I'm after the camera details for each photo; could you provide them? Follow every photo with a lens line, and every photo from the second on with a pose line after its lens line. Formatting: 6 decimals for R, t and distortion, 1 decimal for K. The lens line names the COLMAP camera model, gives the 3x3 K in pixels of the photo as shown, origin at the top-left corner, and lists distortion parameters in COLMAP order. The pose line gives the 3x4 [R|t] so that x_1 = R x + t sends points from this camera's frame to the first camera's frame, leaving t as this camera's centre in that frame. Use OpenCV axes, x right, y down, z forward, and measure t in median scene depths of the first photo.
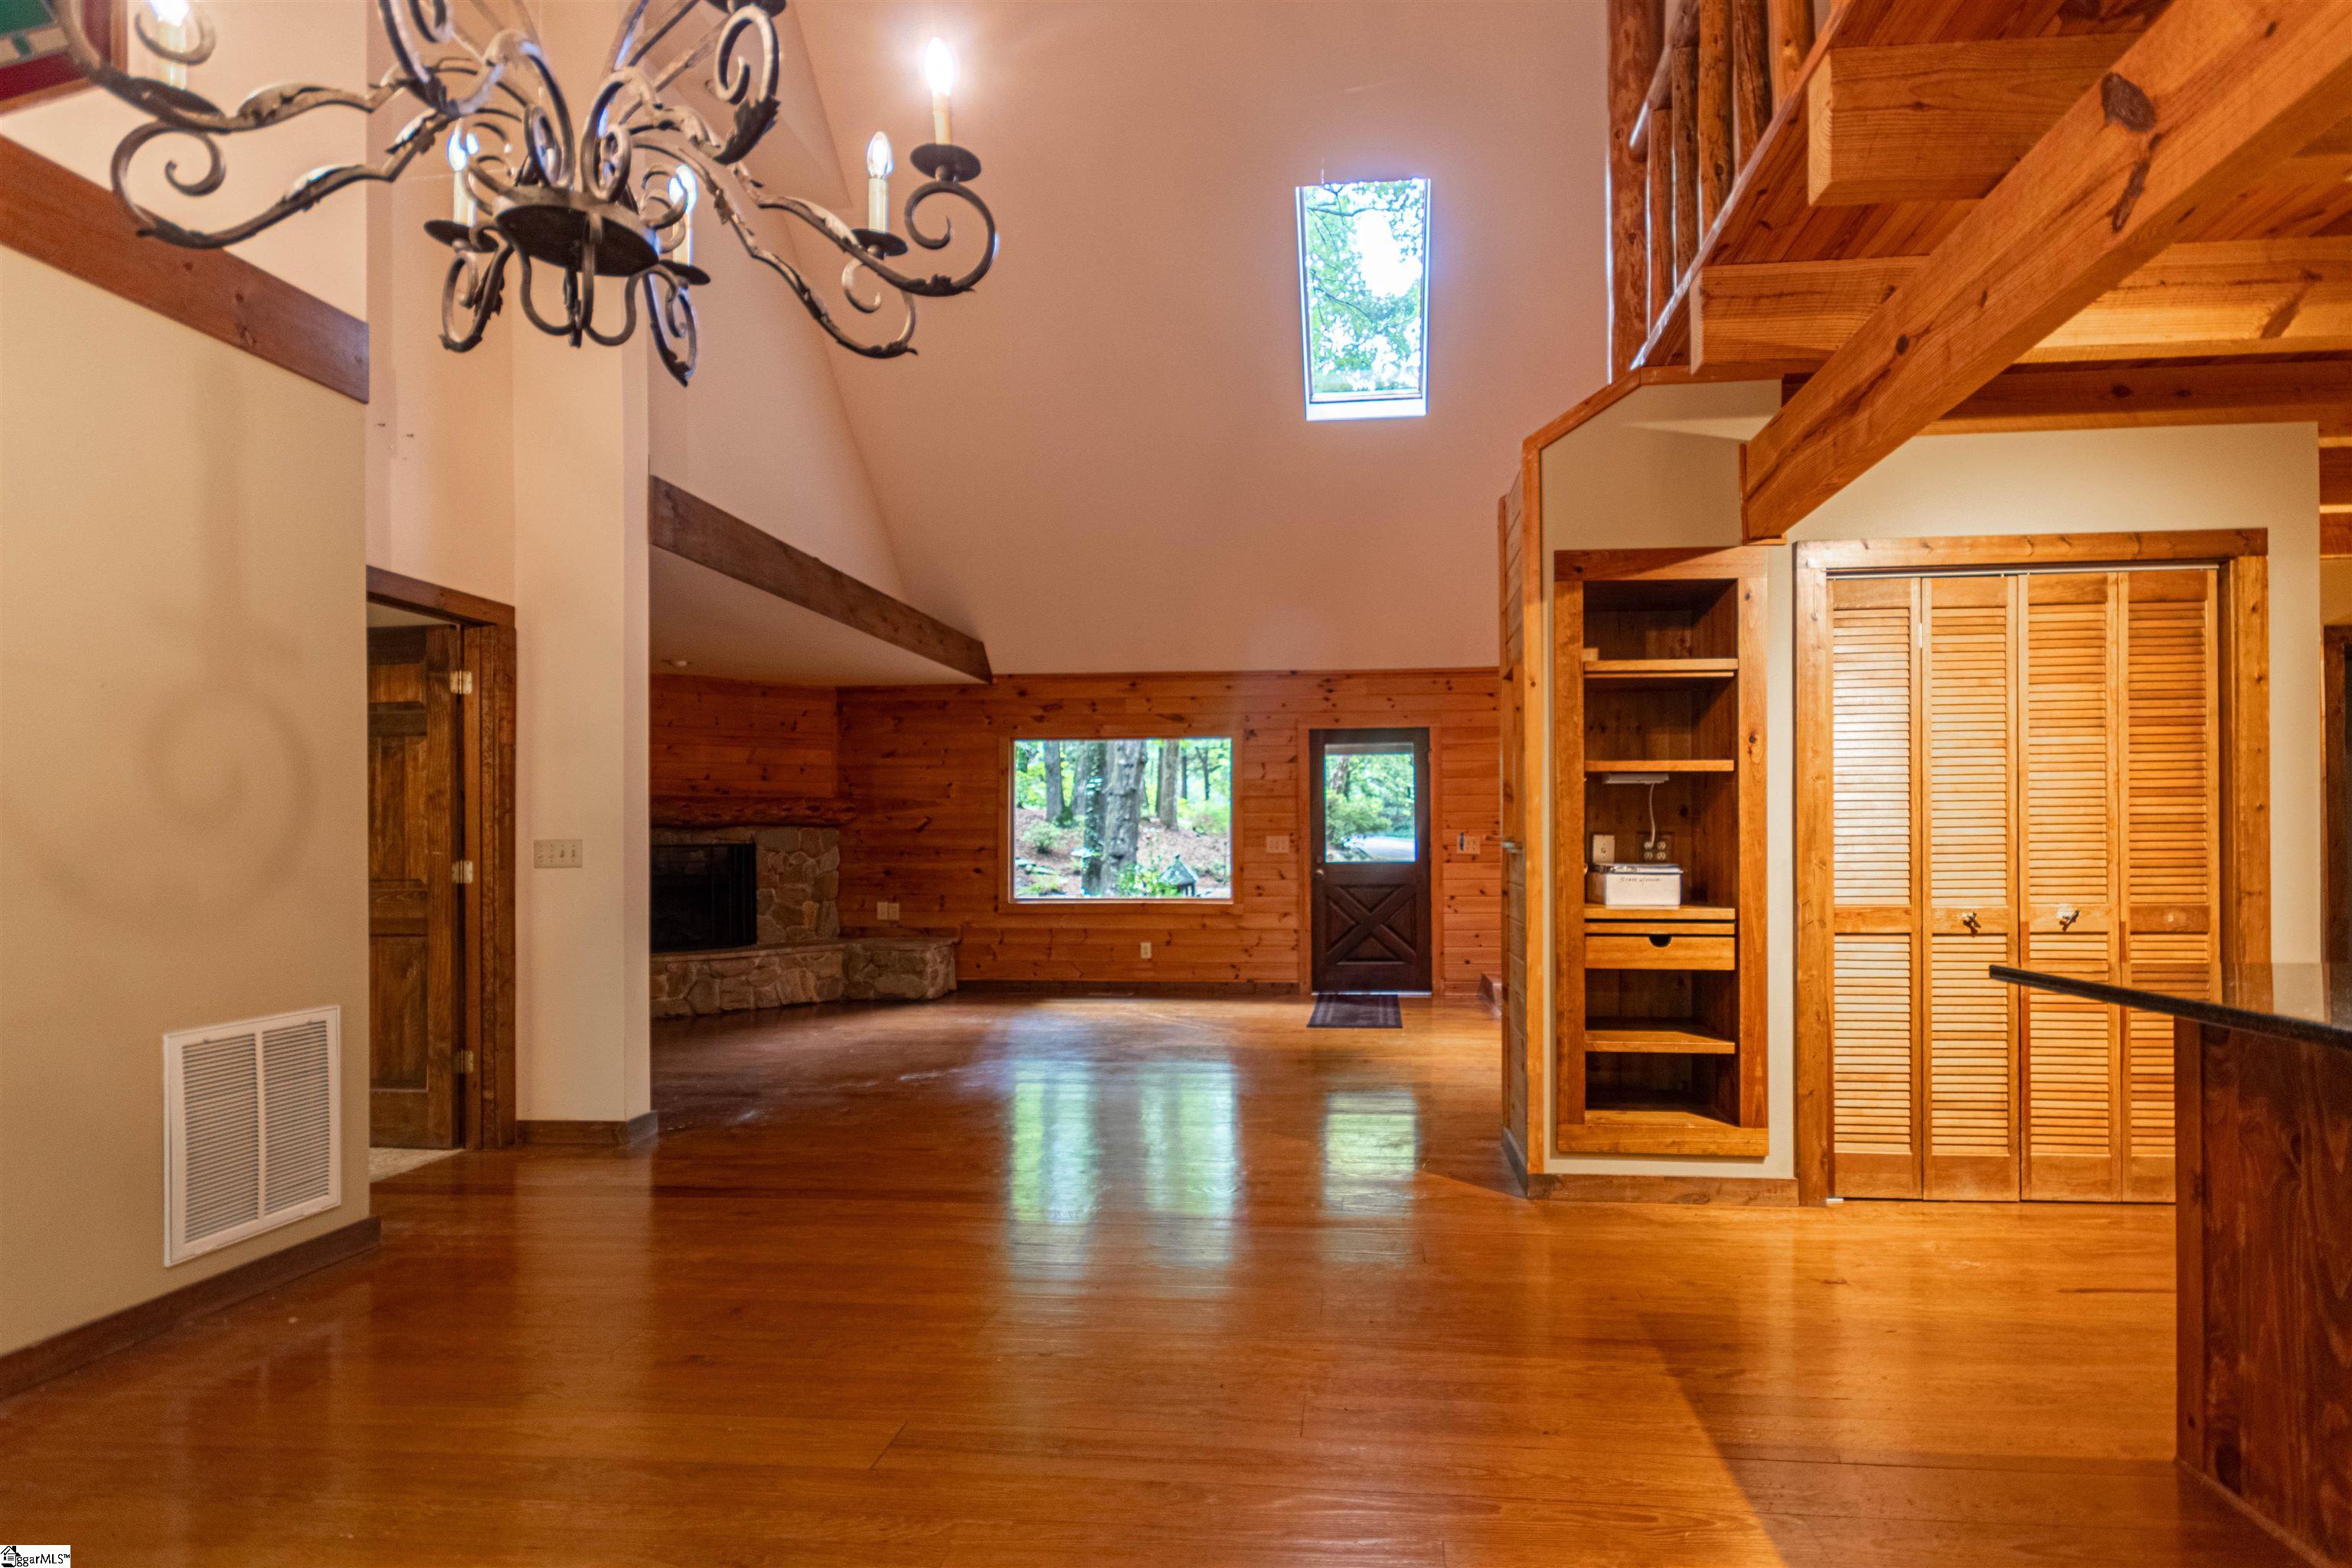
lens RADIAL K [[1137.3, 0, 1243.9], [0, 1137.3, 843.6], [0, 0, 1]] dist [0.006120, 0.003030]
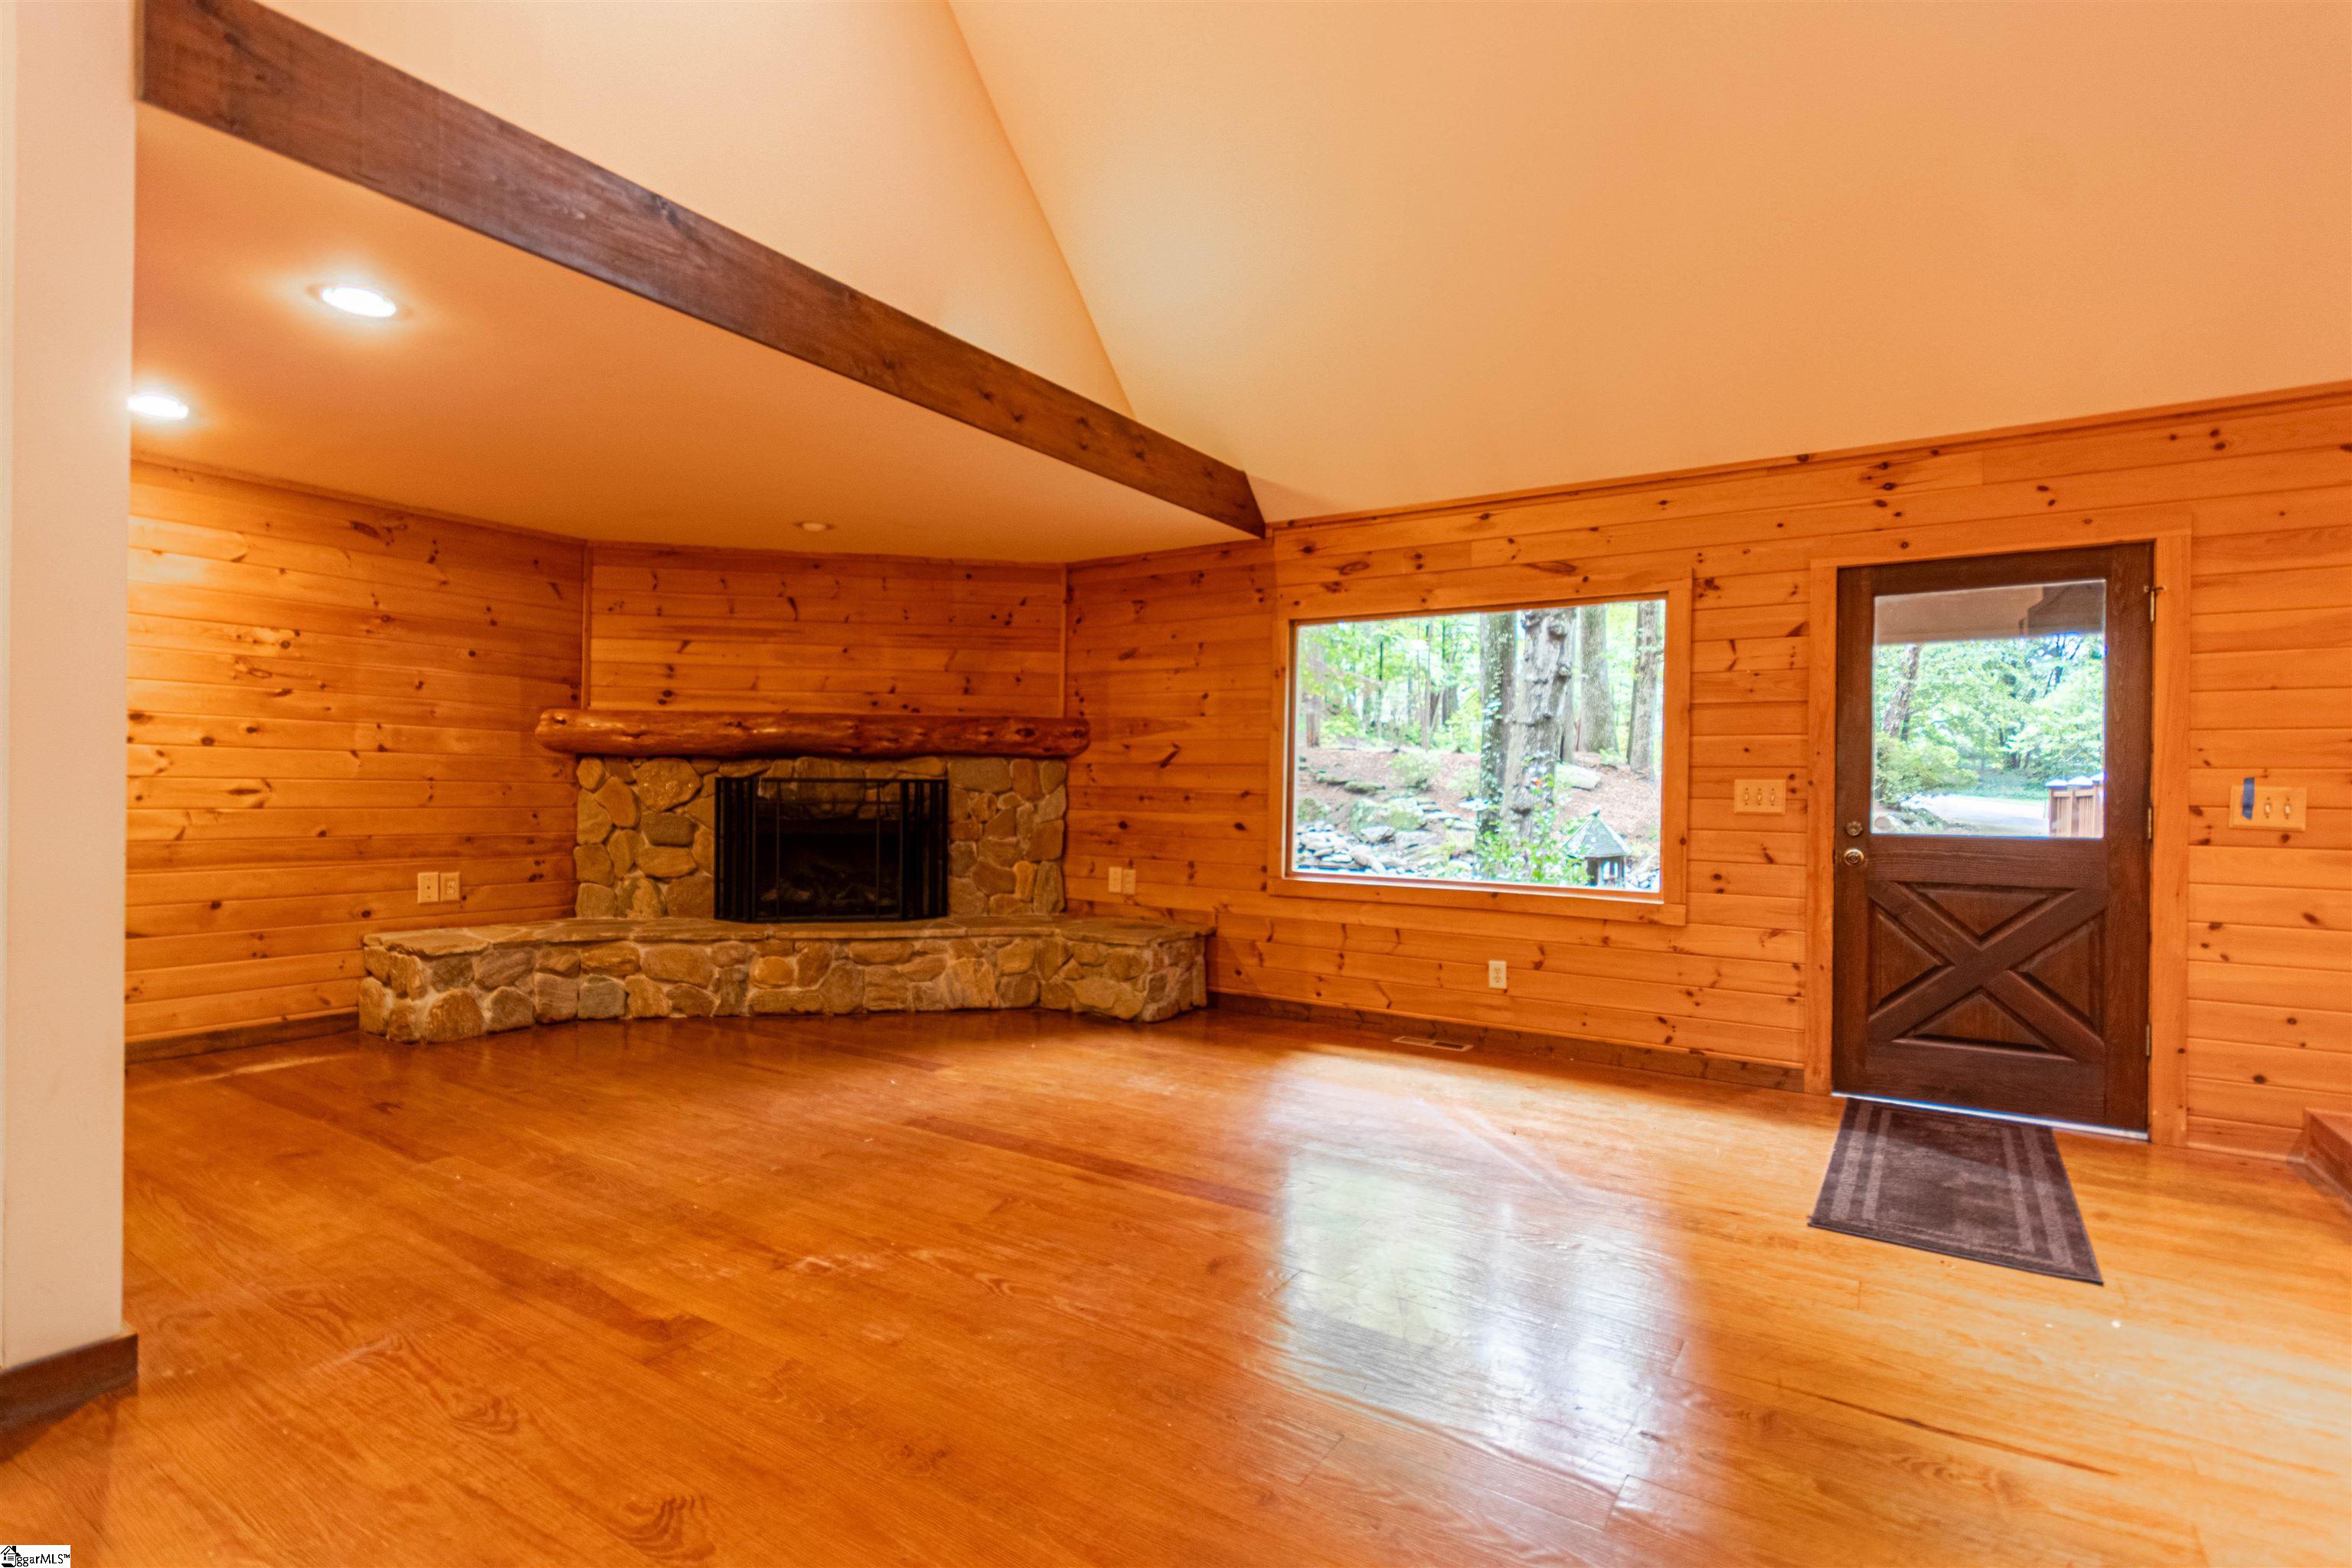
lens RADIAL K [[1107.3, 0, 1162.7], [0, 1107.3, 792.5], [0, 0, 1]] dist [0.004246, 0.002695]
pose [[0.878876, 0.019147, -0.476666, 0.030856], [-0.020065, 0.999794, 0.003164, 0.003030], [0.476629, 0.006783, 0.879079, 0.423756]]
